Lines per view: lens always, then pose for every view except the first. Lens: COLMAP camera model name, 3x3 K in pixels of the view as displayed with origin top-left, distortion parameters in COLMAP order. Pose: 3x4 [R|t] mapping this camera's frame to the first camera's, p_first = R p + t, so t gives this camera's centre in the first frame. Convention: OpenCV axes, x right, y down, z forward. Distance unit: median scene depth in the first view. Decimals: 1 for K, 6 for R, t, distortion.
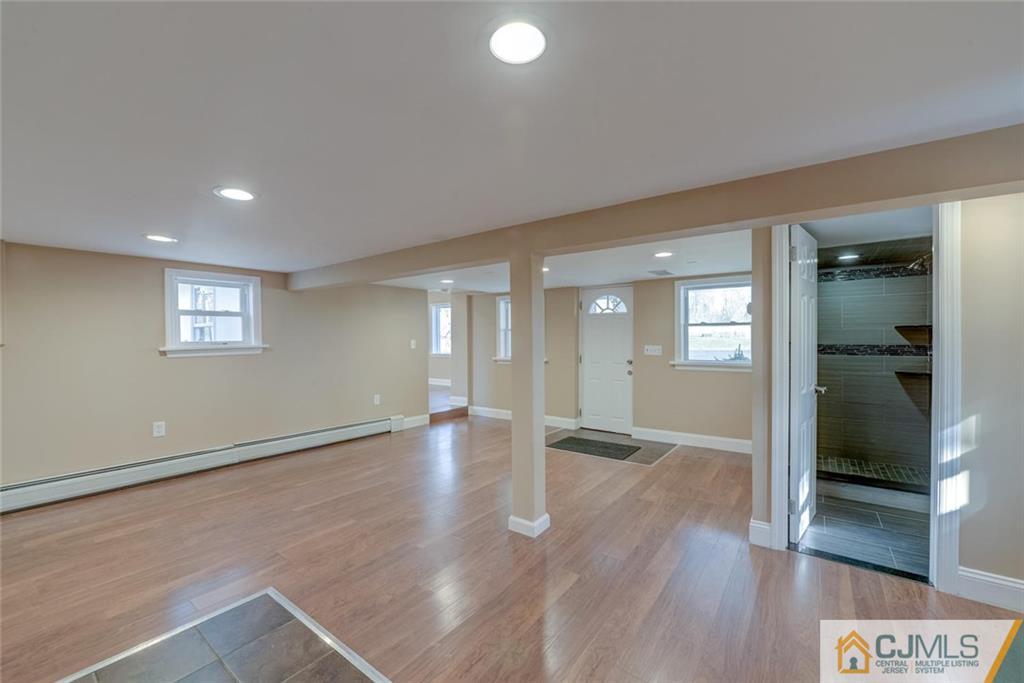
lens RADIAL K [[422.3, 0, 512.0], [0, 422.3, 341.5], [0, 0, 1]] dist [-0.000456, 0.000169]
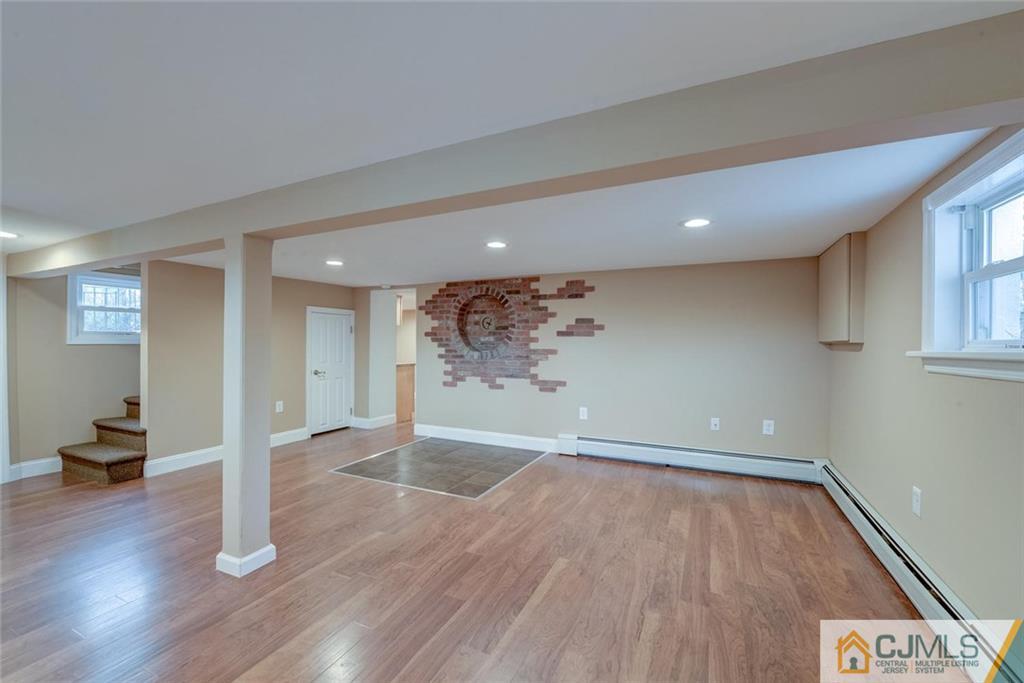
lens RADIAL K [[422.3, 0, 512.0], [0, 422.3, 341.5], [0, 0, 1]] dist [-0.000456, 0.000169]
pose [[-0.980643, 0.003516, -0.195774, -0.304588], [0.001425, 0.999940, 0.010820, -0.001127], [0.195801, 0.010332, -0.980589, 1.899089]]
